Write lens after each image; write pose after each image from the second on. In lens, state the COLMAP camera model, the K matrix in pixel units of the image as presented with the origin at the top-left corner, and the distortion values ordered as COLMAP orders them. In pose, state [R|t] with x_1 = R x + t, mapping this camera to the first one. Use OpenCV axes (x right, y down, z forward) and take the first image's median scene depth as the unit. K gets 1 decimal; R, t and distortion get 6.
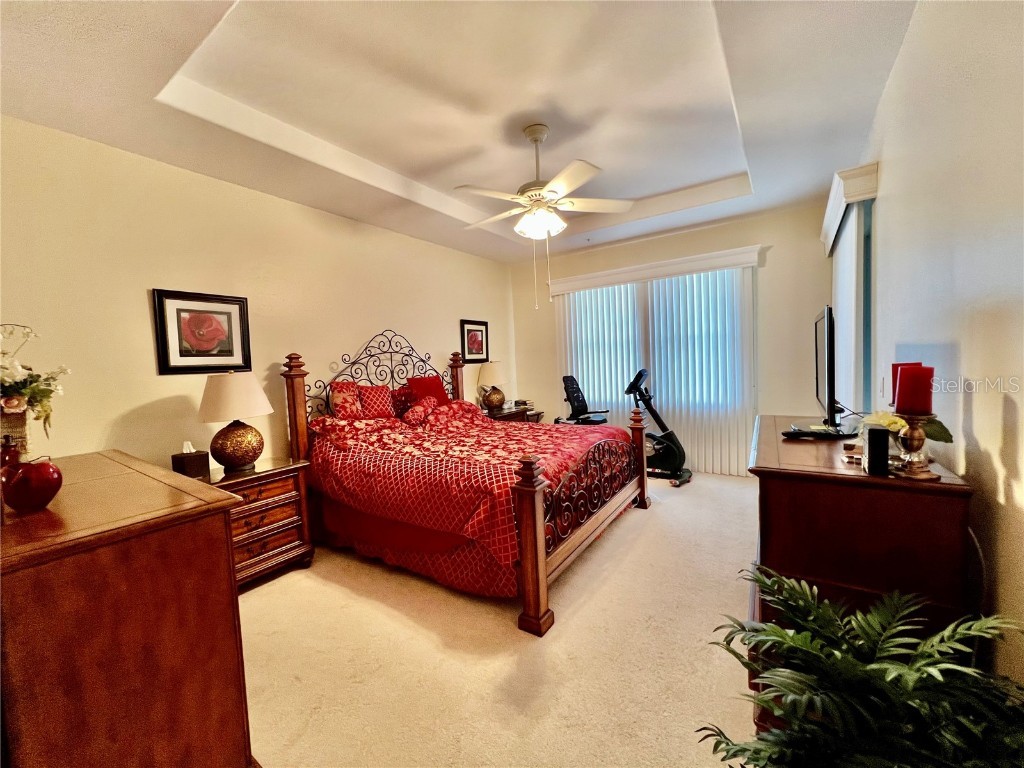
lens RADIAL K [[403.8, 0, 515.8], [0, 403.8, 384.3], [0, 0, 1]] dist [0.000600, -0.000589]
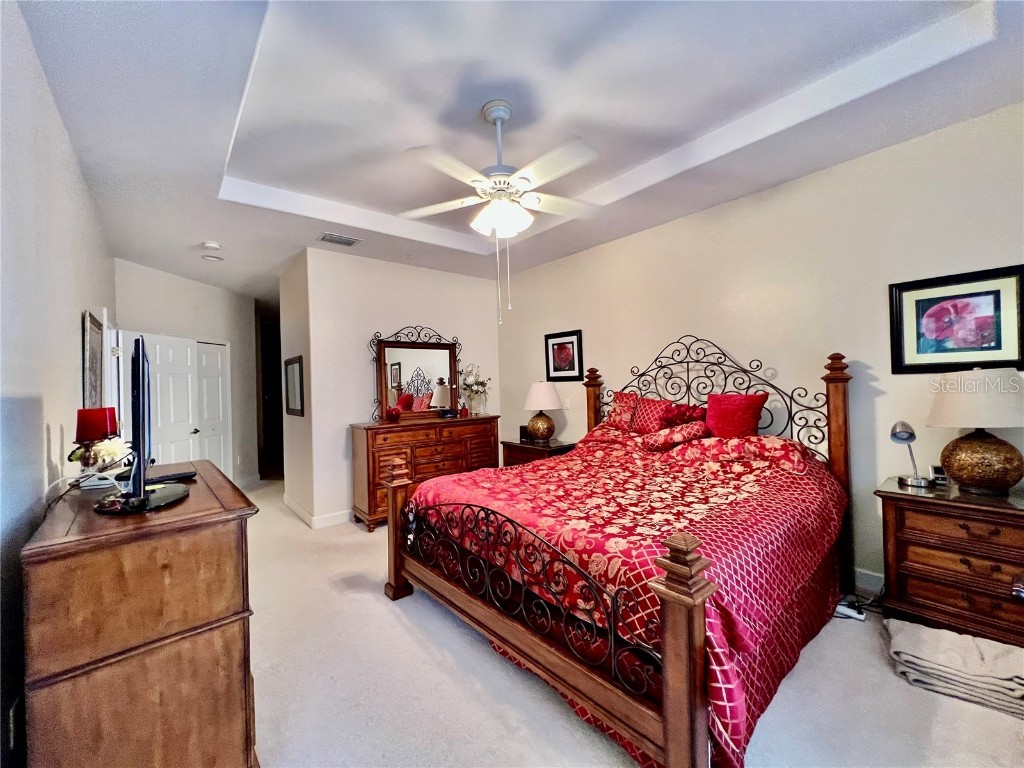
lens RADIAL K [[403.8, 0, 514.8], [0, 403.8, 380.3], [0, 0, 1]] dist [0.000600, -0.000589]
pose [[-0.244629, 0.036374, -0.968934, 0.617426], [-0.021664, 0.998842, 0.042966, -0.072698], [0.969375, 0.031501, -0.243558, 0.900764]]
